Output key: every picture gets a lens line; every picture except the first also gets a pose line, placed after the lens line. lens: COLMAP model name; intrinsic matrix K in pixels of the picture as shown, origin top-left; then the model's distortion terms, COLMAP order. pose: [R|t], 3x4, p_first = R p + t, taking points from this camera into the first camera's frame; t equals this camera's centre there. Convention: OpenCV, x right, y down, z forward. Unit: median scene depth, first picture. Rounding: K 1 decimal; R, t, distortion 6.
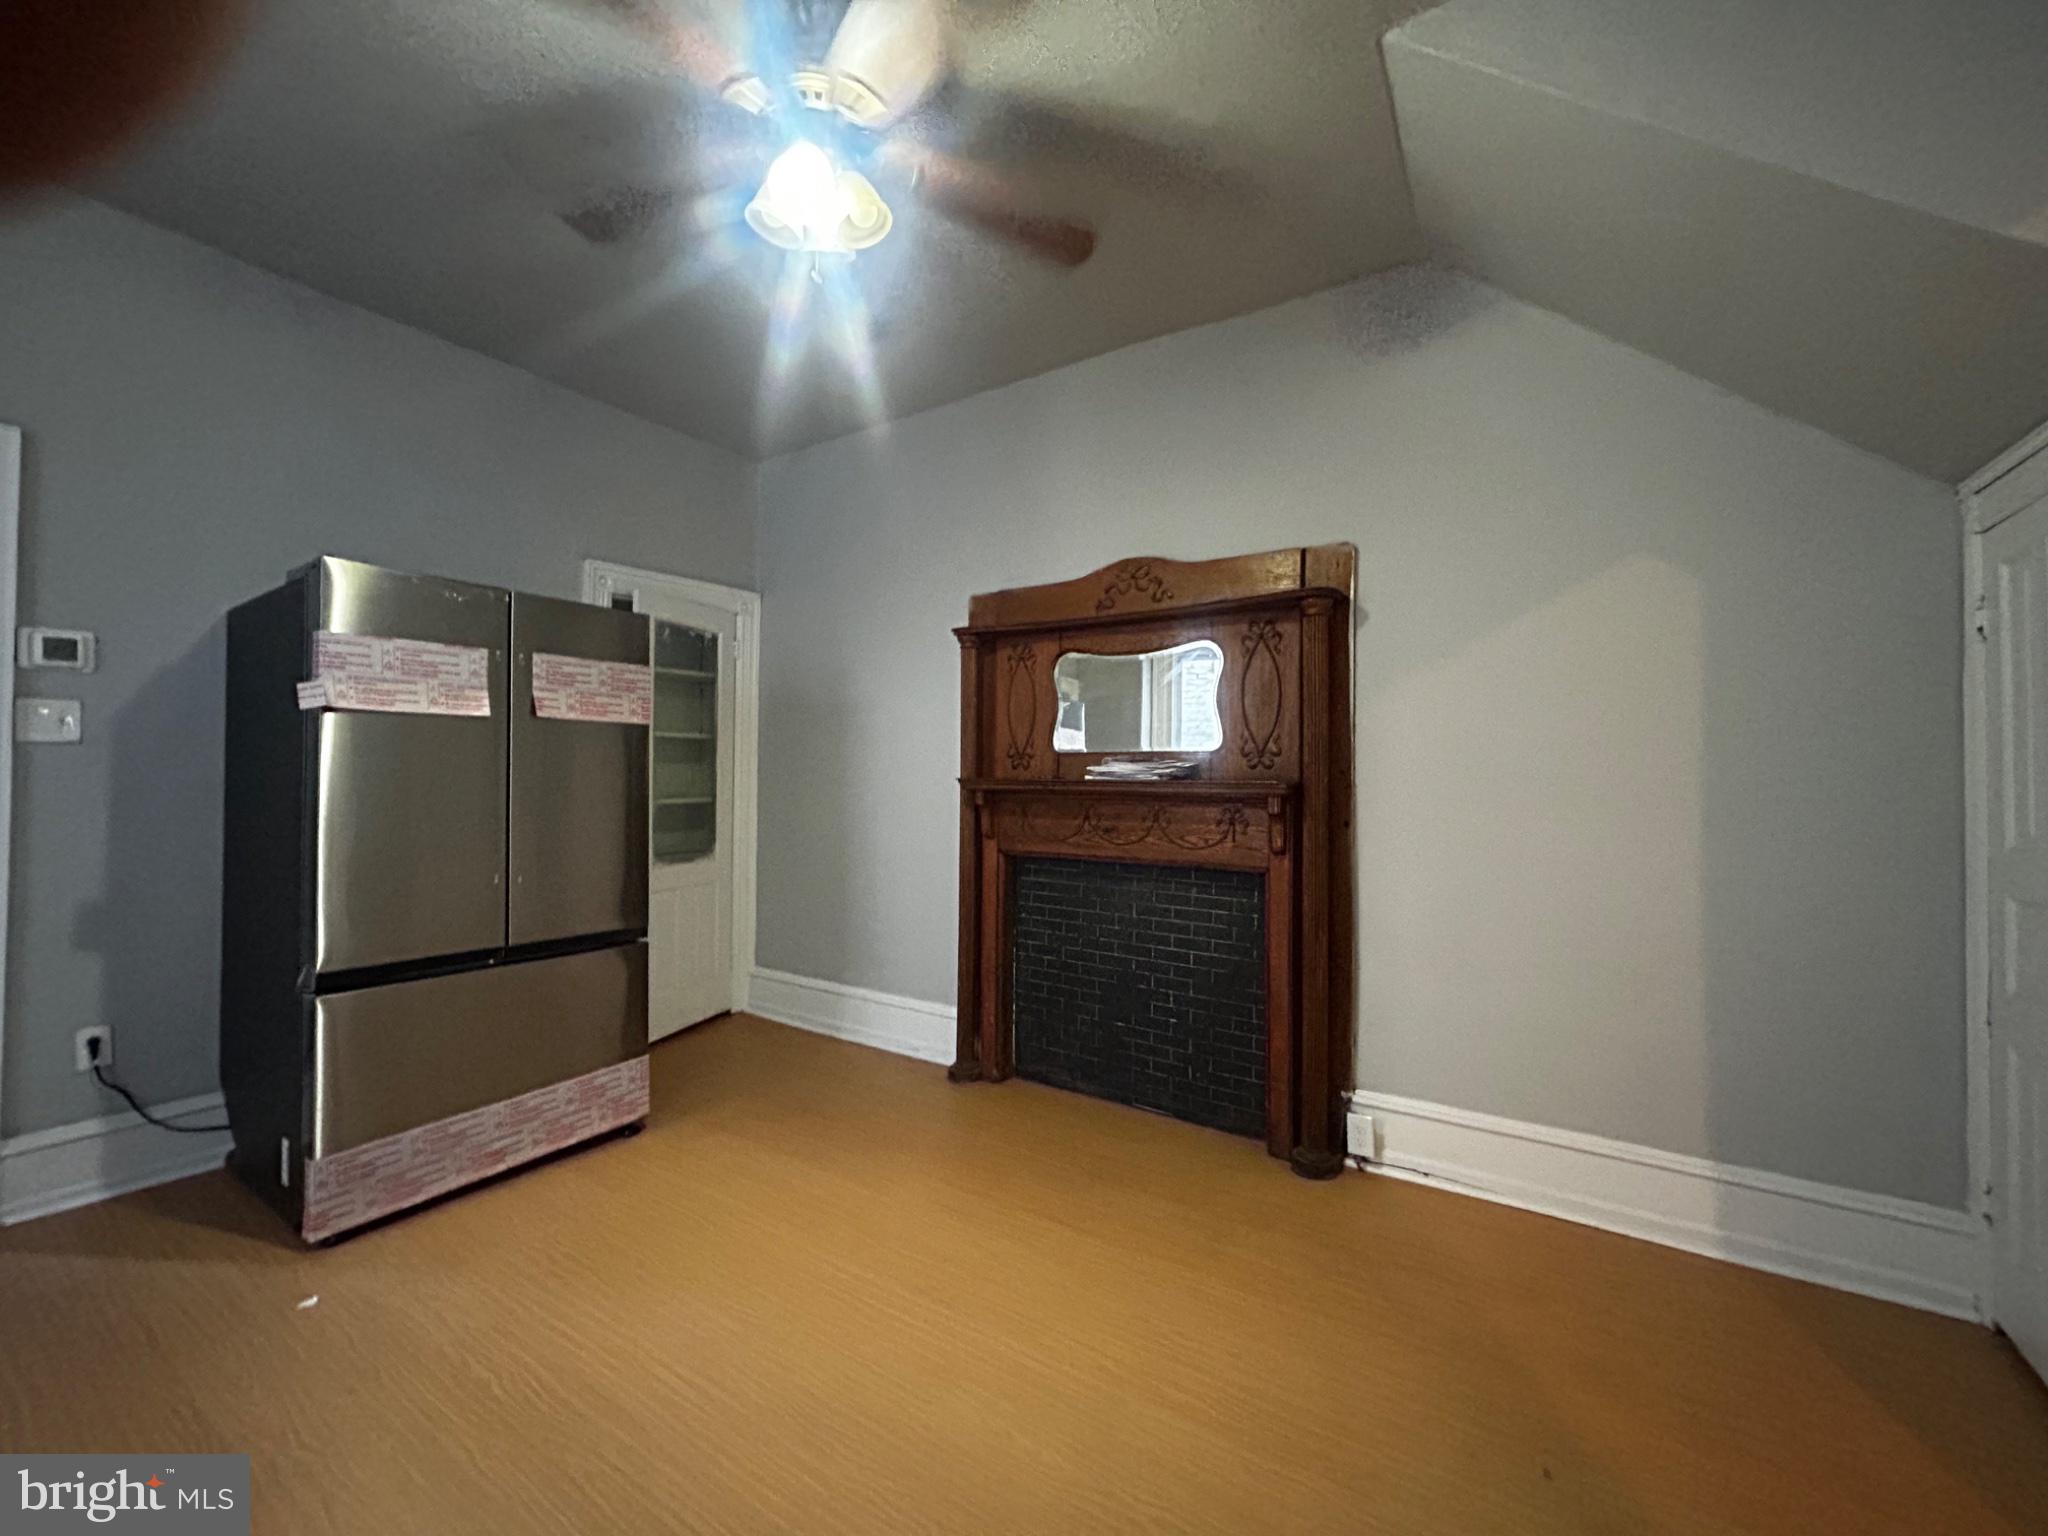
lens RADIAL K [[829.8, 0, 1024.0], [0, 829.8, 768.0], [0, 0, 1]] dist [-0.001367, -0.000019]
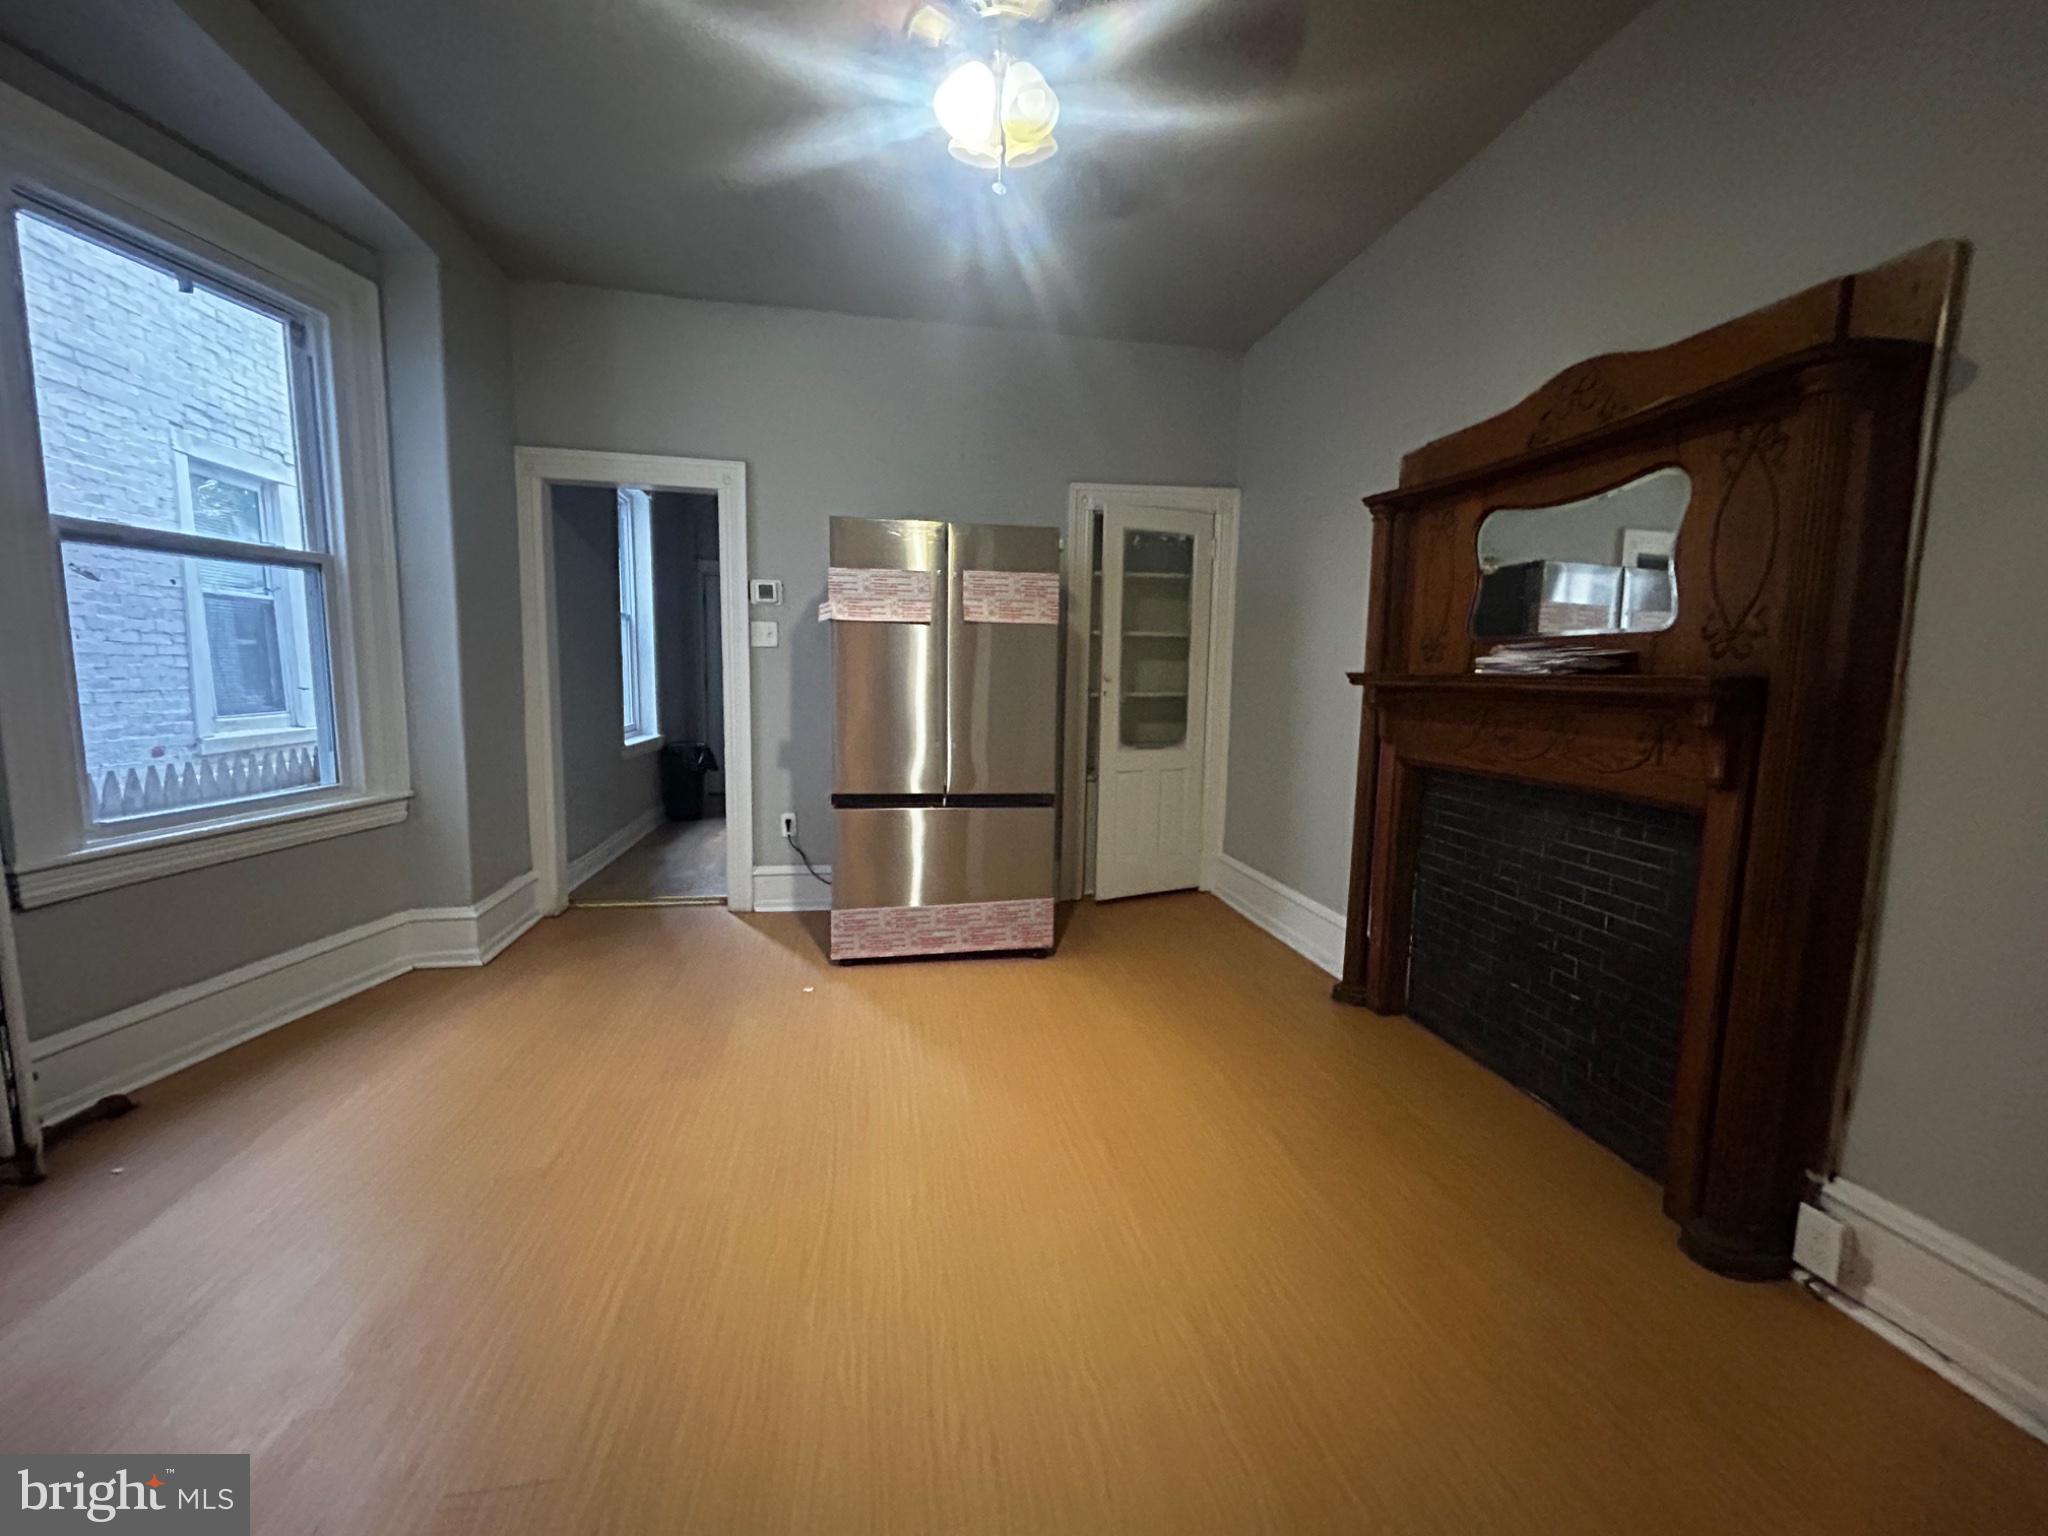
lens RADIAL K [[829.8, 0, 1024.0], [0, 829.8, 768.0], [0, 0, 1]] dist [-0.001367, -0.000019]
pose [[0.689539, 0.087352, -0.718961, 0.374500], [-0.004071, 0.993152, 0.116761, 0.012765], [0.724237, -0.077584, 0.685173, 0.146934]]
